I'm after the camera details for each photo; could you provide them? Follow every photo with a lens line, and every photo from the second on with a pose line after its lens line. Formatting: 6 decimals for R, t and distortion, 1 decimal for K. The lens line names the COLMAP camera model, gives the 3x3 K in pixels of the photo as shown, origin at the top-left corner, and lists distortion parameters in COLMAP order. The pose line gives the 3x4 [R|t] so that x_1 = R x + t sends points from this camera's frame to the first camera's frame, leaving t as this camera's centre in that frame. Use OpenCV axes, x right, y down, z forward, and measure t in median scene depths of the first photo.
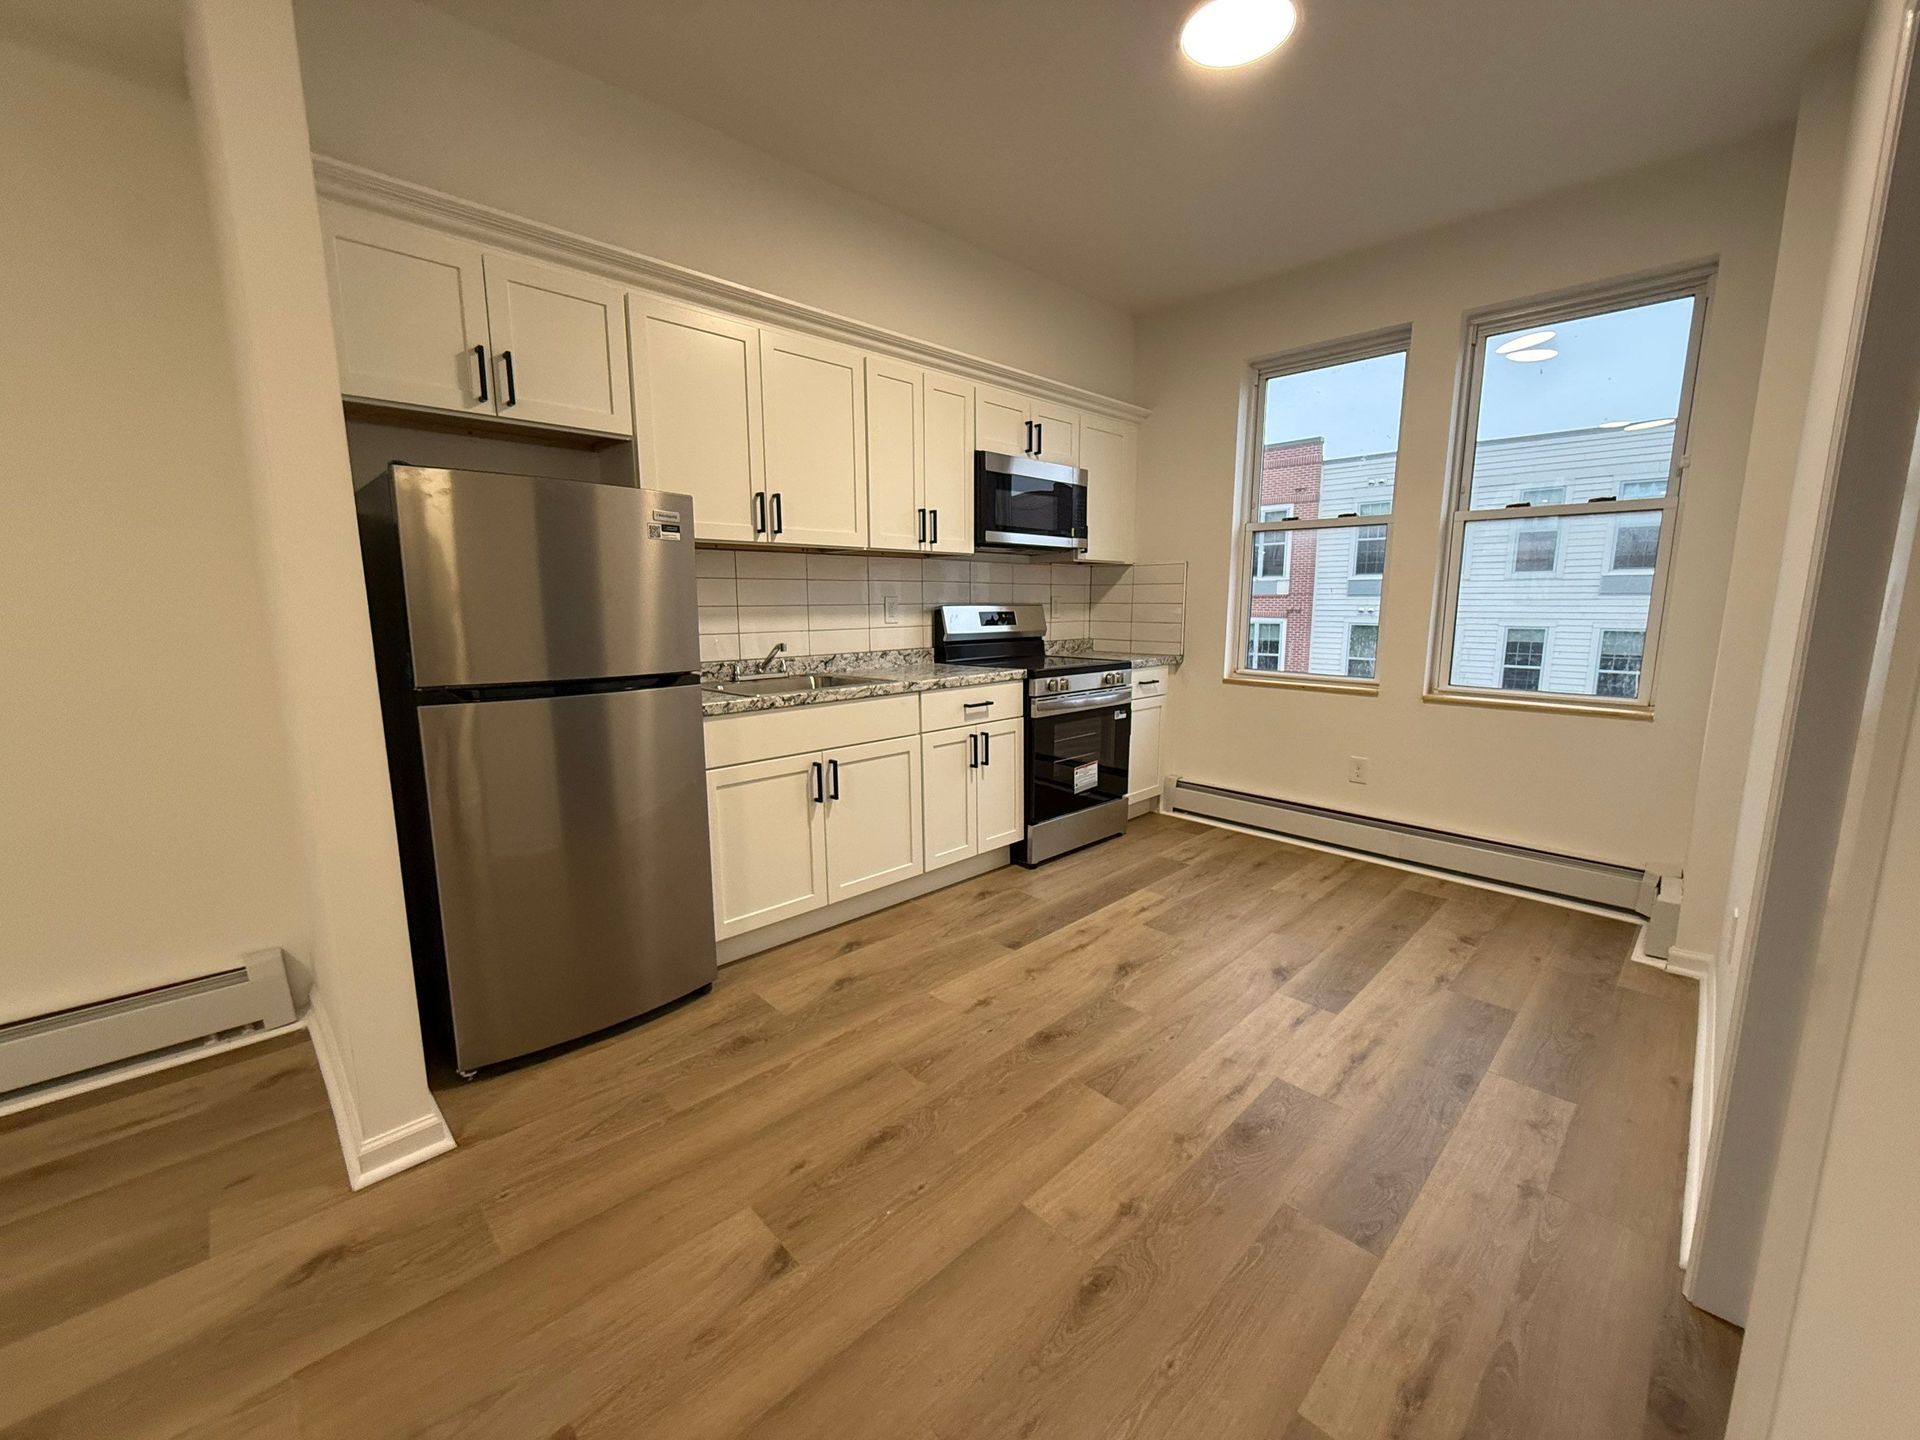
lens RADIAL K [[762.9, 0, 965.9], [0, 762.9, 720.2], [0, 0, 1]] dist [-0.000746, -0.000645]
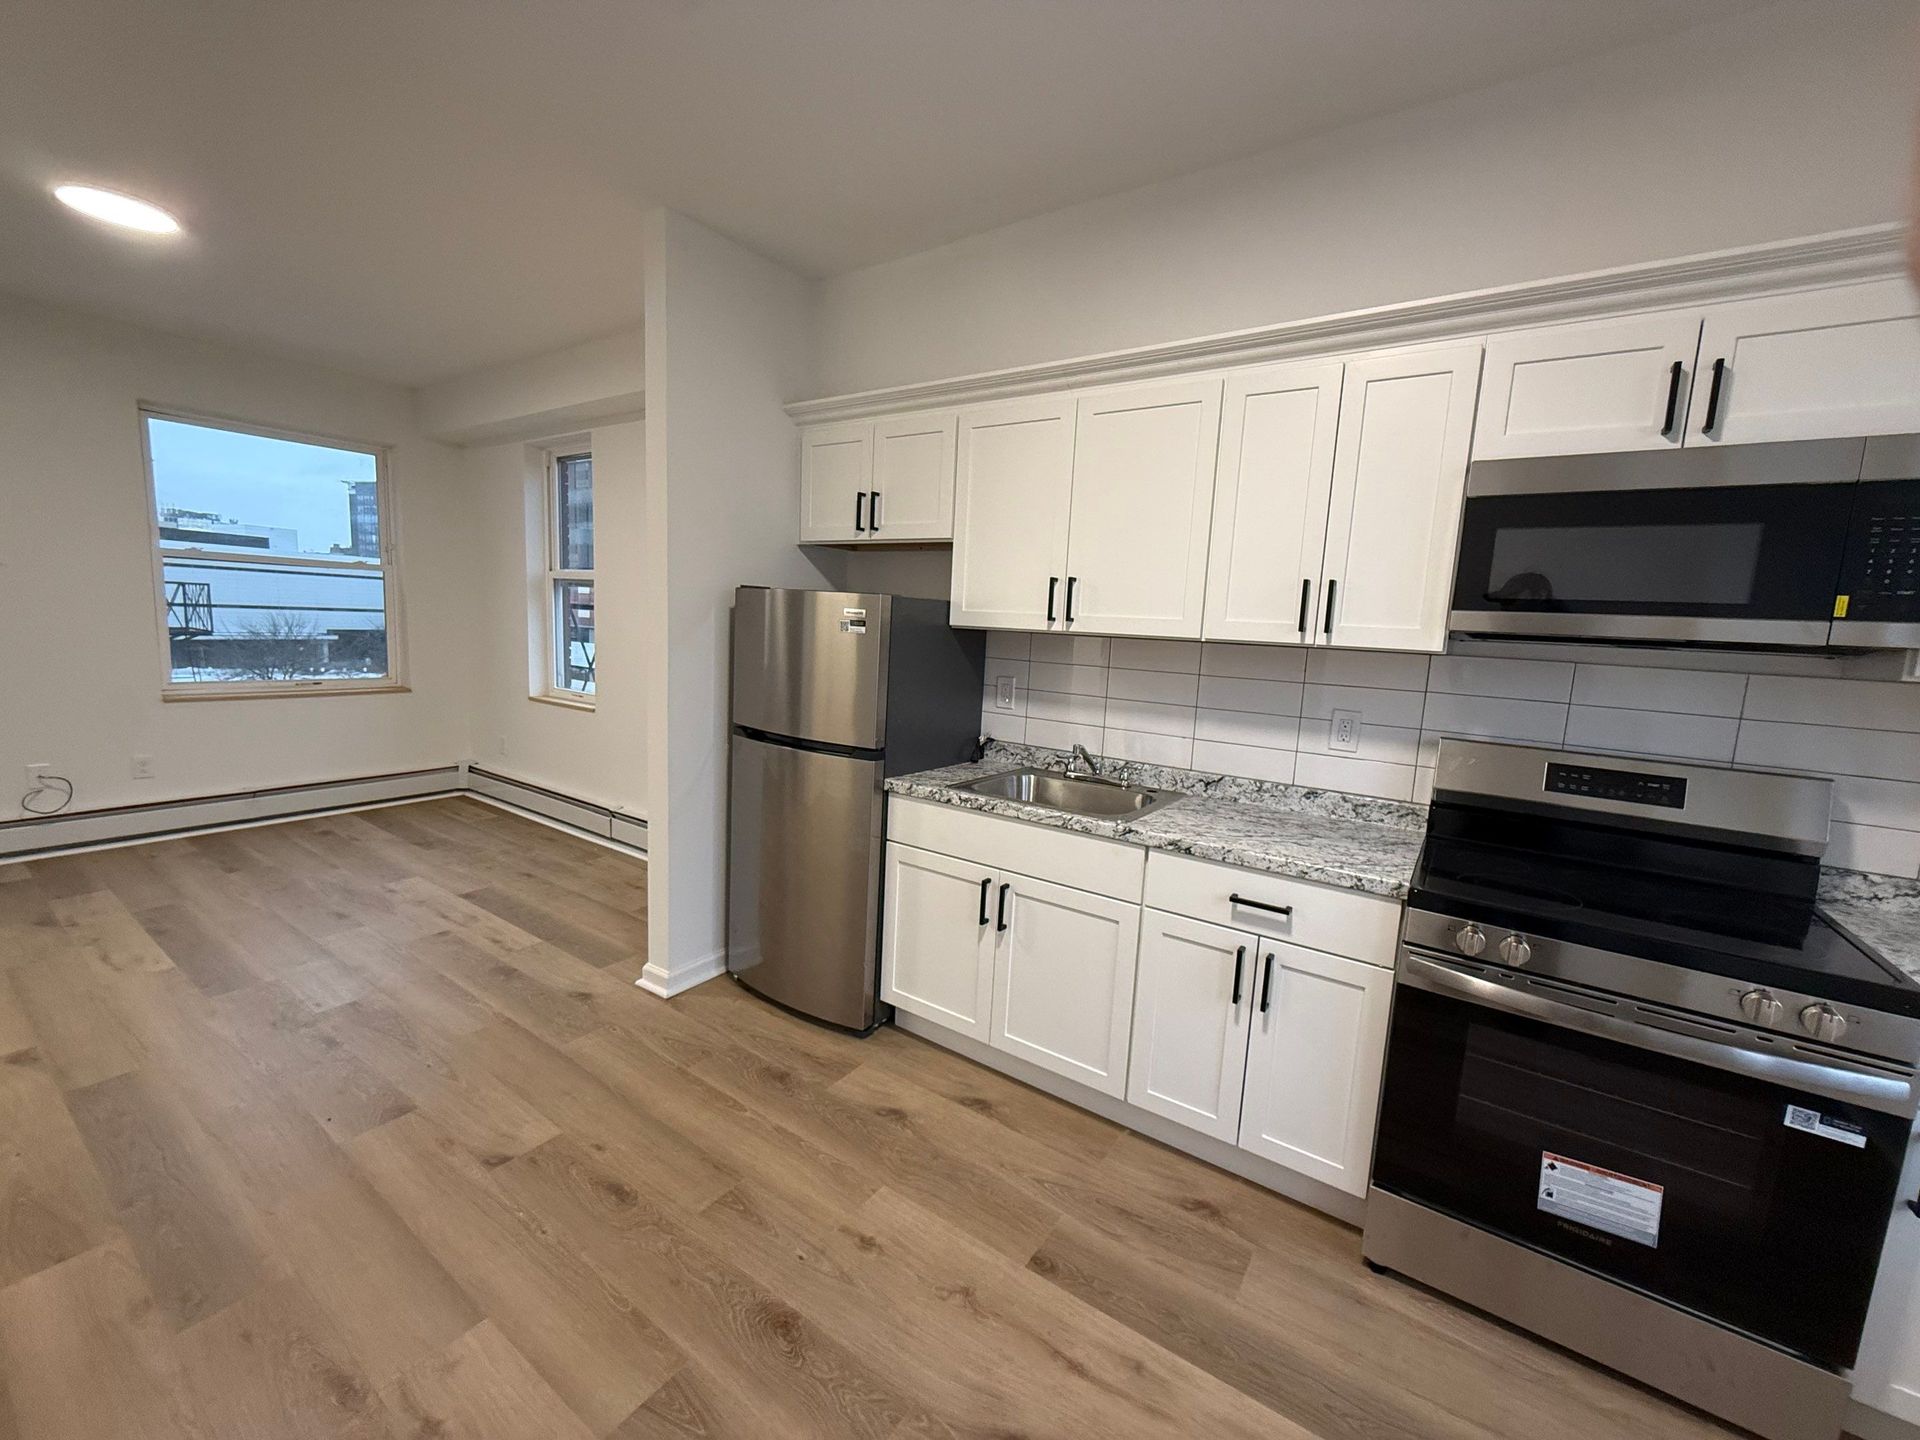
lens RADIAL K [[762.9, 0, 965.9], [0, 762.9, 720.2], [0, 0, 1]] dist [-0.000746, -0.000645]
pose [[0.198124, 0.135557, -0.970758, 0.534228], [-0.205289, 0.974164, 0.094134, -0.170792], [0.958438, 0.180636, 0.220833, 0.632181]]
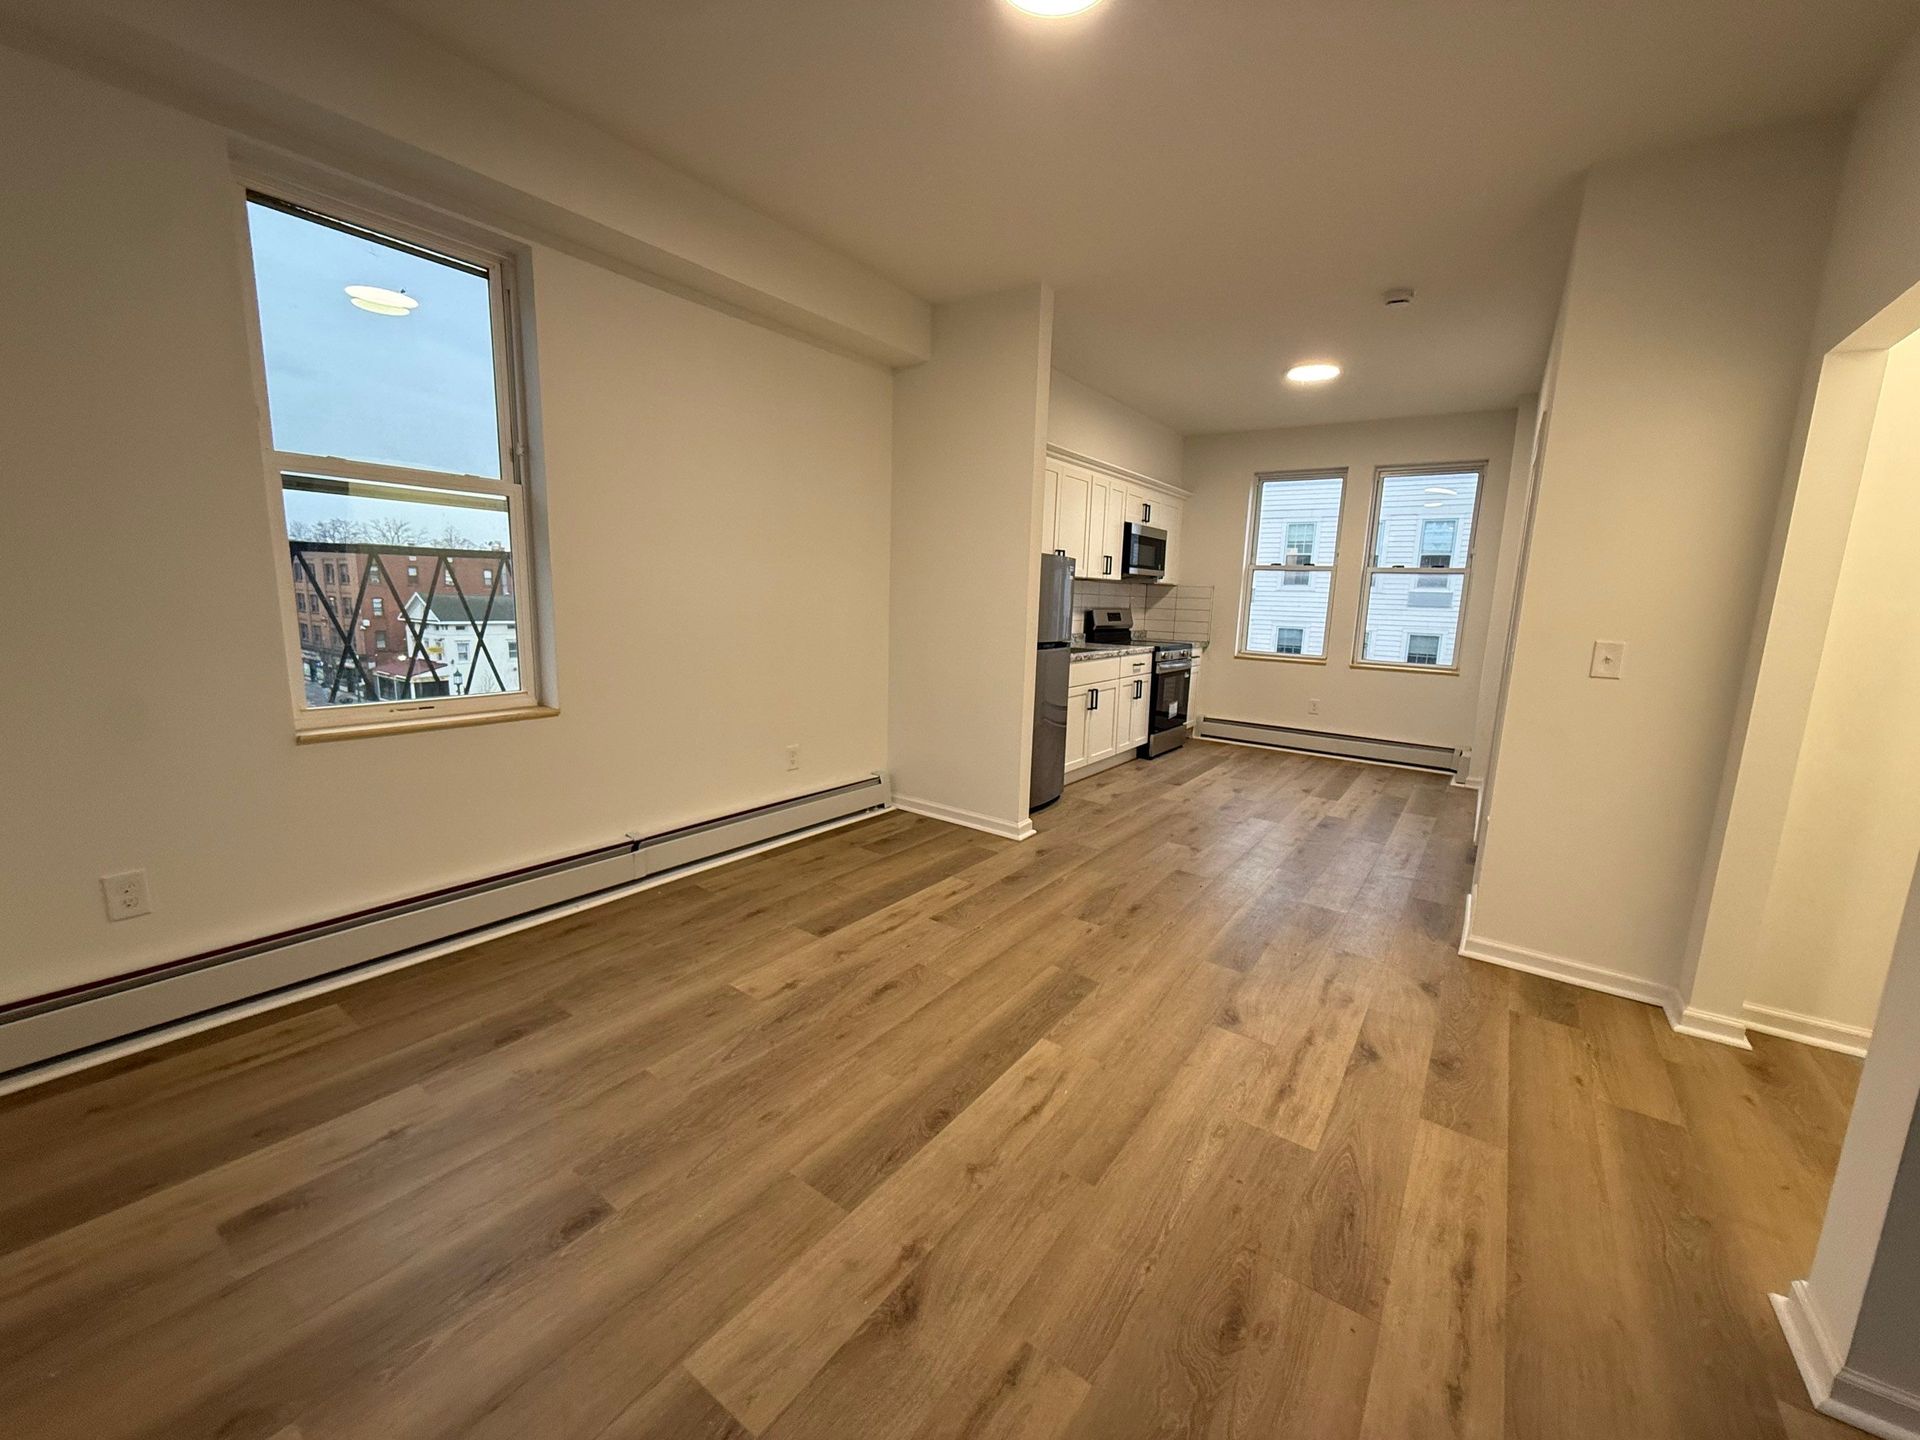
lens RADIAL K [[762.9, 0, 965.9], [0, 762.9, 720.2], [0, 0, 1]] dist [-0.000746, -0.000645]
pose [[0.983904, 0.001367, 0.178694, -0.728899], [-0.003074, 0.999952, 0.009276, 0.099077], [-0.178673, -0.009676, 0.983861, -0.741192]]
